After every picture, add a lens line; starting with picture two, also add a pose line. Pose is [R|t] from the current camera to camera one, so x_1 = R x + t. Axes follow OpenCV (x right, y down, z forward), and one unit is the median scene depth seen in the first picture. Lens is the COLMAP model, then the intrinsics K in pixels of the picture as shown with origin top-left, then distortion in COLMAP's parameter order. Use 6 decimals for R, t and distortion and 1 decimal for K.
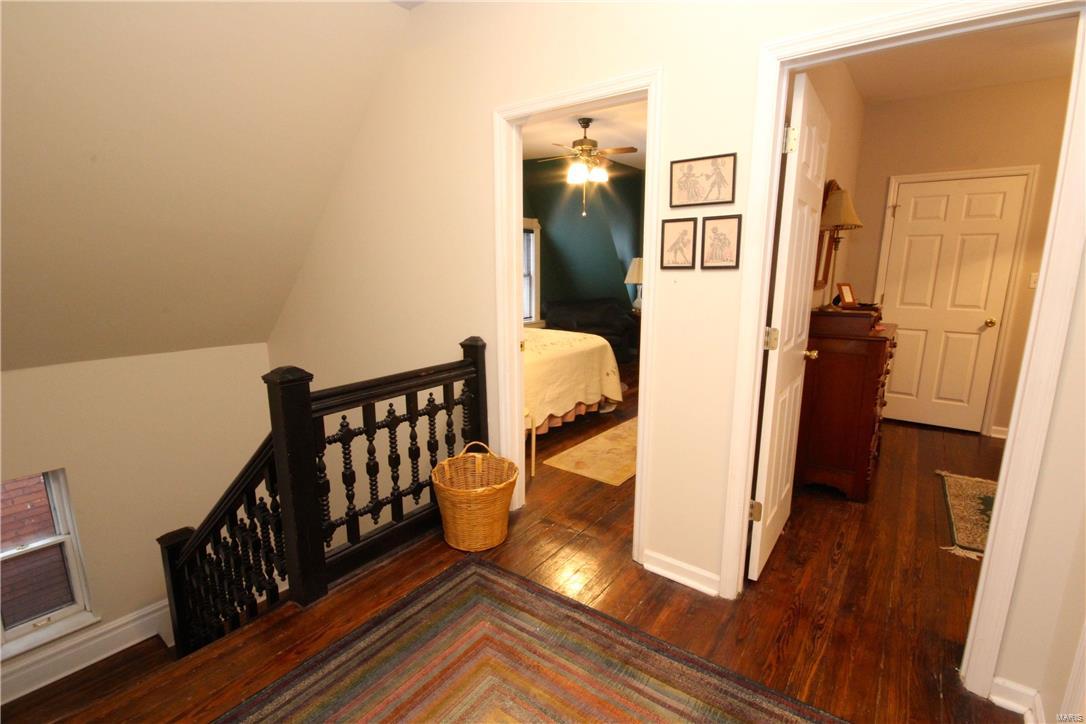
lens RADIAL K [[501.9, 0, 545.5], [0, 501.9, 367.9], [0, 0, 1]] dist [0.001689, 0.000113]
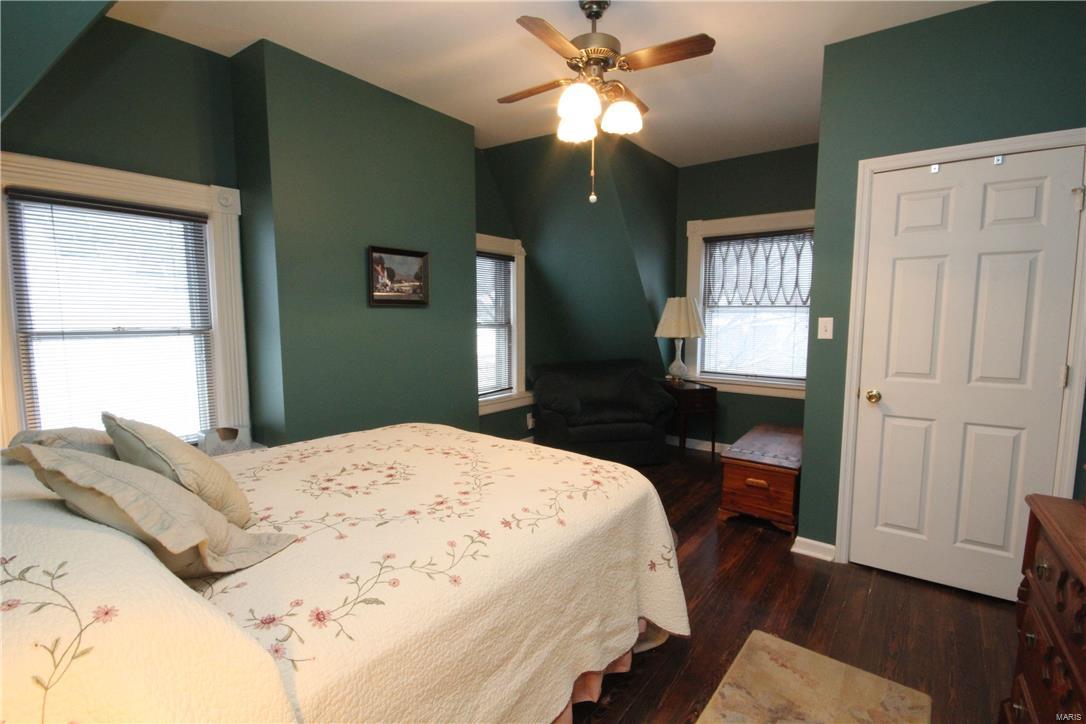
lens RADIAL K [[501.9, 0, 542.5], [0, 501.9, 361.6], [0, 0, 1]] dist [0.001689, 0.000113]
pose [[0.999779, 0.002455, -0.020895, 0.026688], [-0.004586, 0.994717, -0.102549, -0.071765], [0.020533, 0.102622, 0.994508, 0.365527]]
